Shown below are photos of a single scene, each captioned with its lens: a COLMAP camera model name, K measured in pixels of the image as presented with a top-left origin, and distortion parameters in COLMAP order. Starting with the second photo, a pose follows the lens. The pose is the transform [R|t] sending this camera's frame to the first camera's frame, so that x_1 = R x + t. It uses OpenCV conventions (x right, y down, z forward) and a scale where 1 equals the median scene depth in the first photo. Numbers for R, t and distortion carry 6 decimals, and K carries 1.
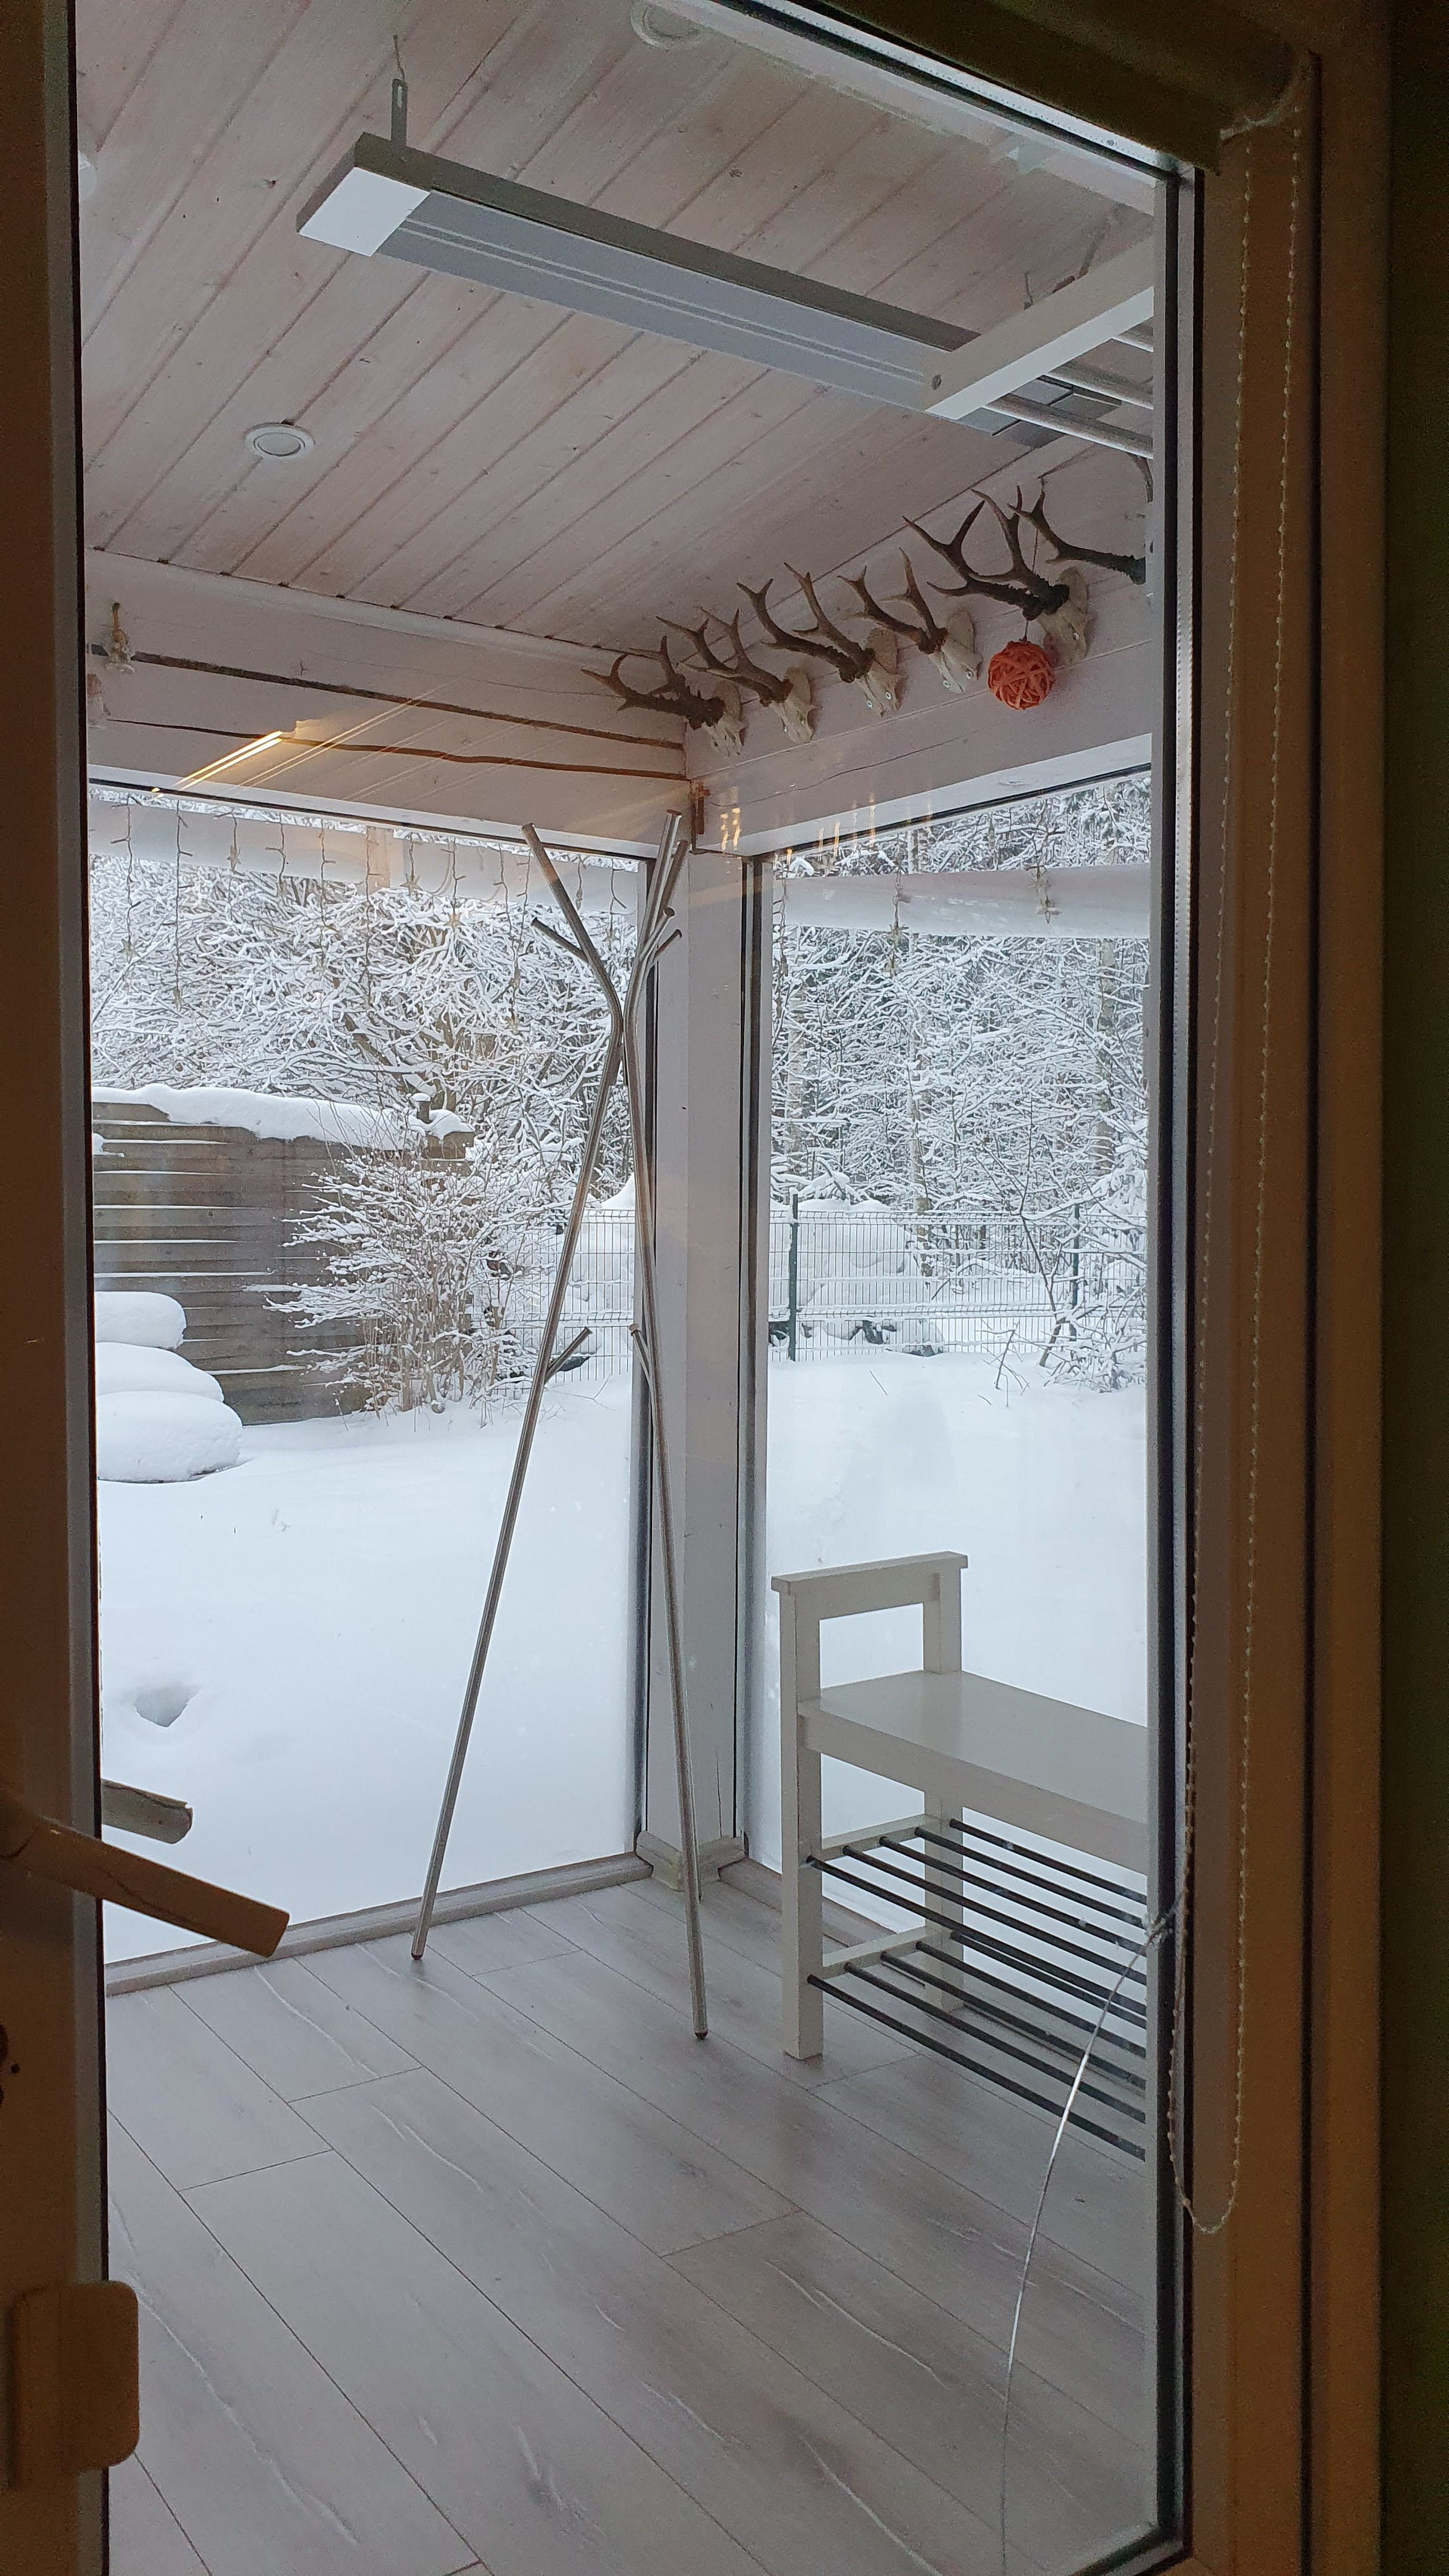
lens RADIAL K [[2022.0, 0, 724.5], [0, 2022.0, 1288.0], [0, 0, 1]] dist [0.129590, -0.215497]
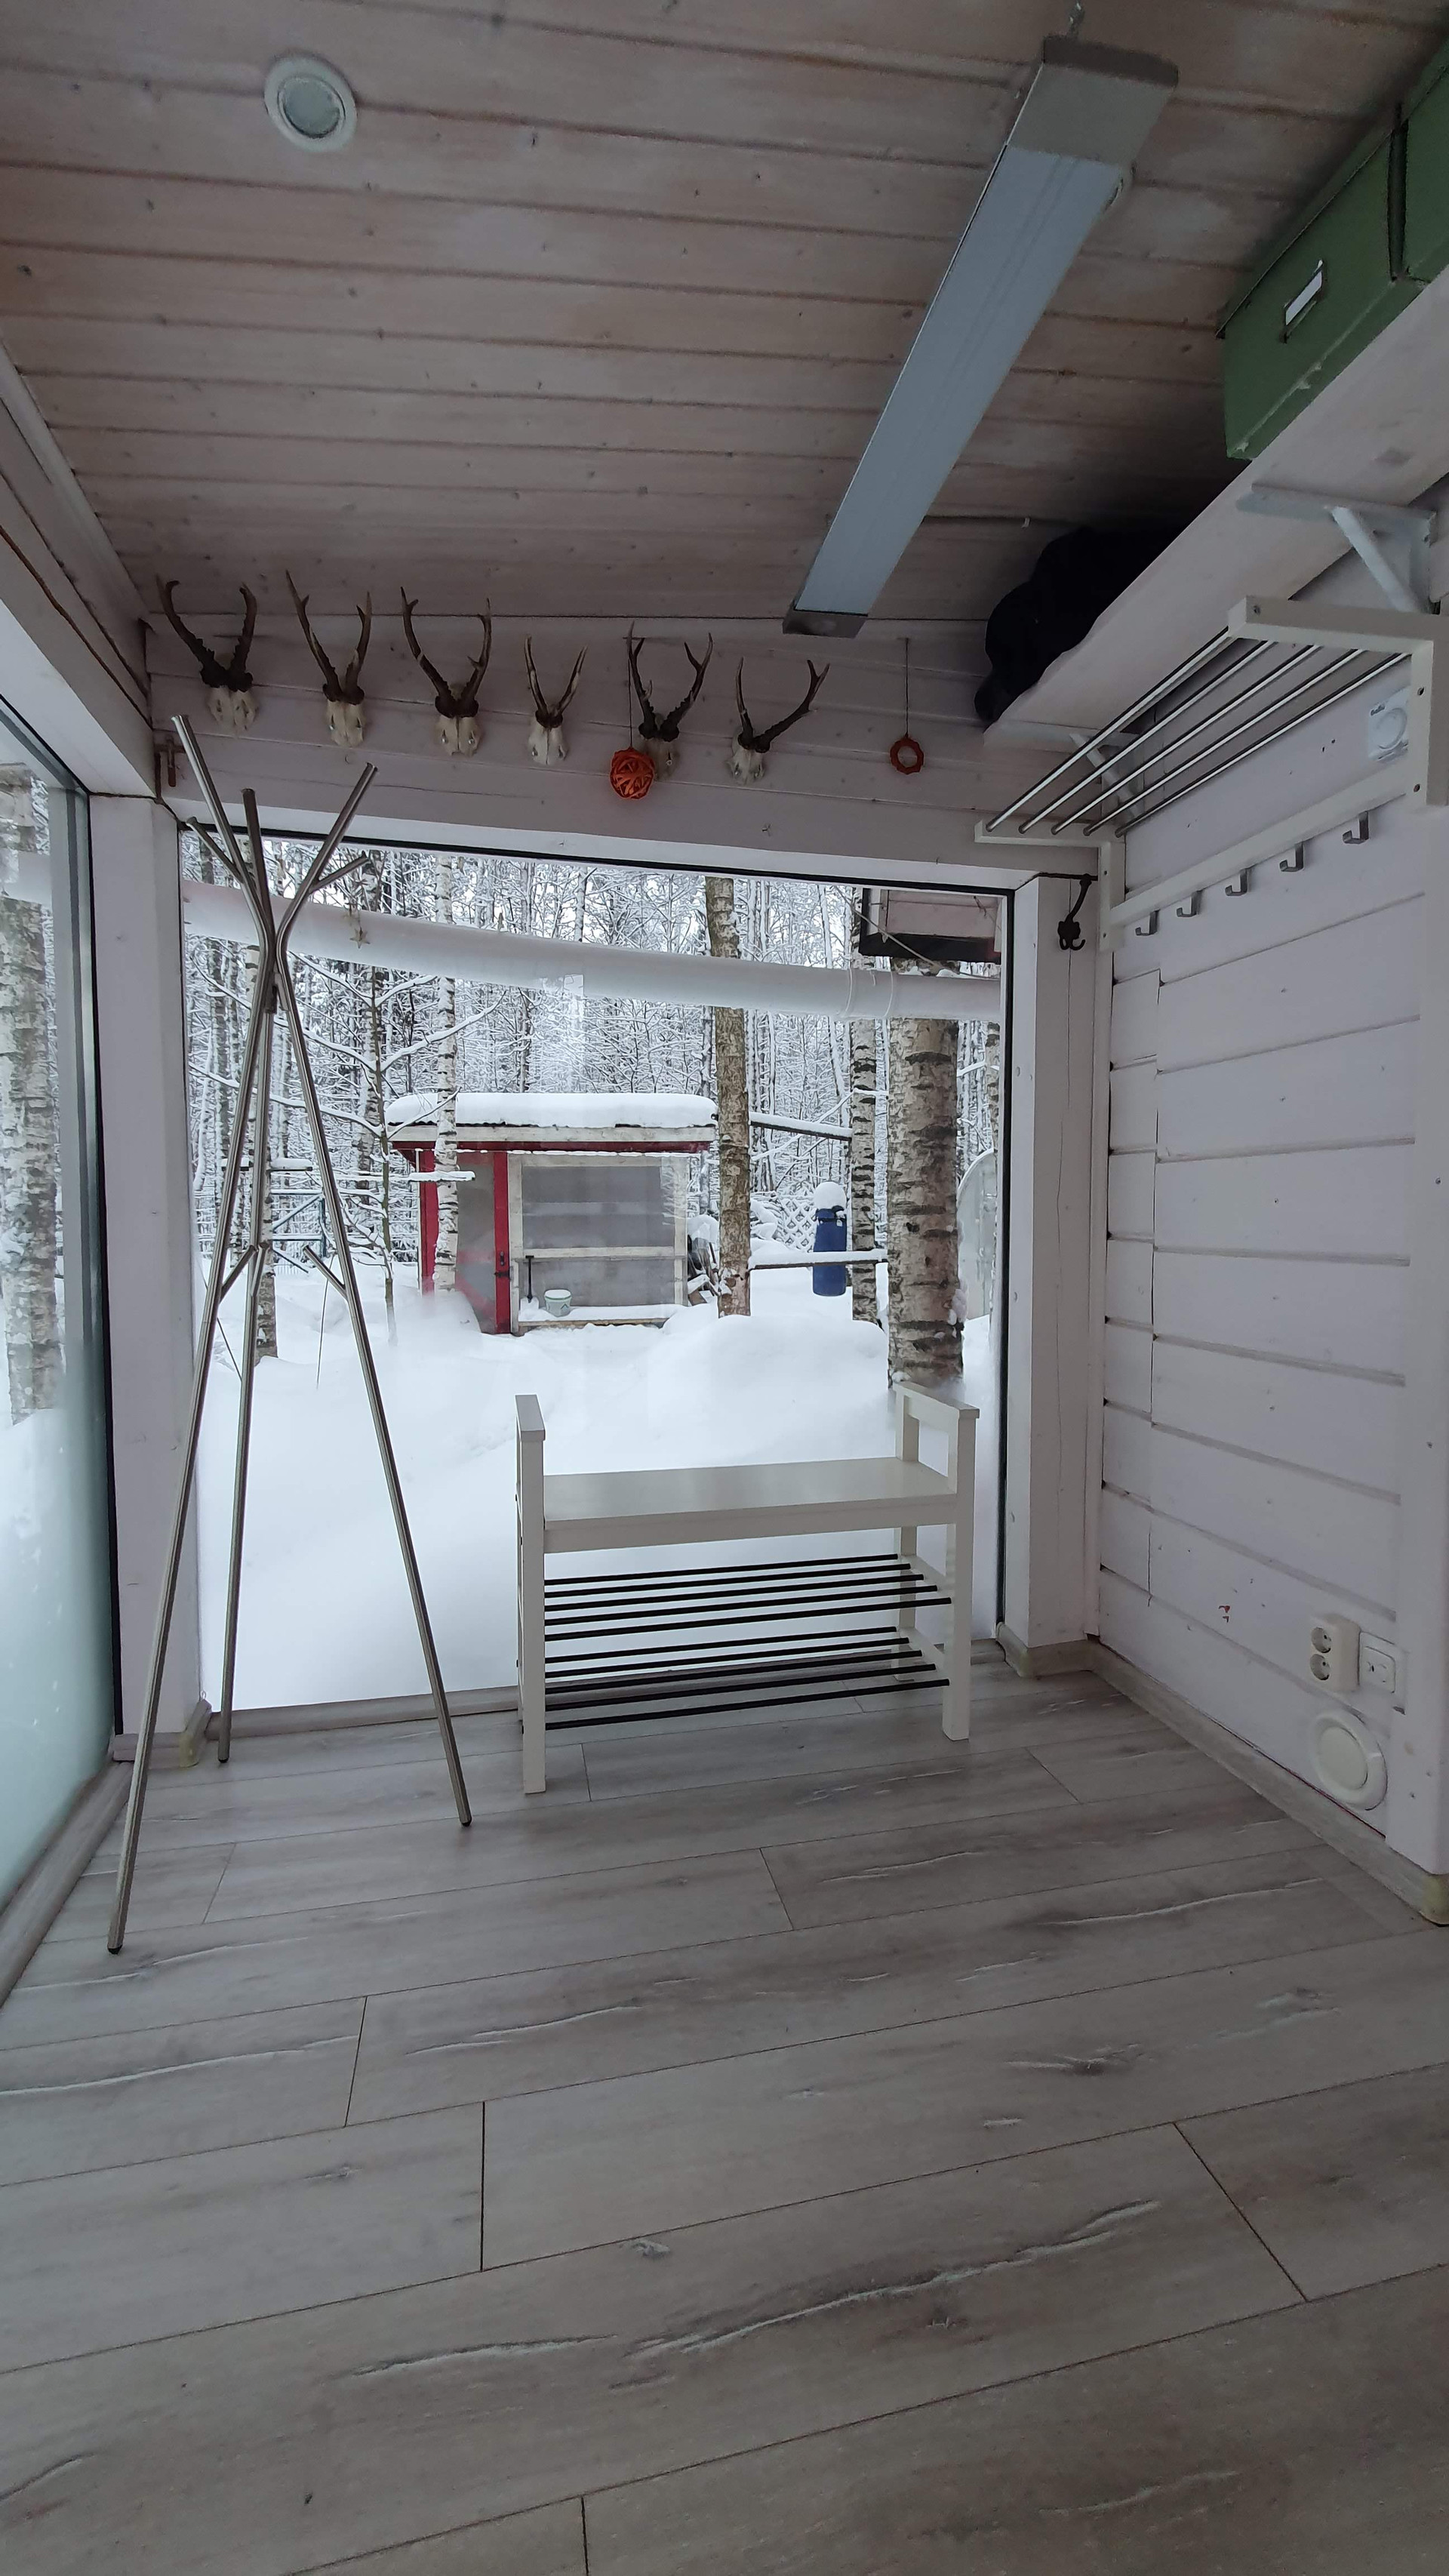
lens RADIAL K [[1008.5, 0, 724.5], [0, 1008.5, 1288.0], [0, 0, 1]] dist [0.000775, -0.000062]
pose [[0.368735, -0.069976, 0.926897, -0.557887], [0.043982, 0.997359, 0.057799, 0.026400], [-0.928494, 0.019454, 0.370838, 0.730679]]
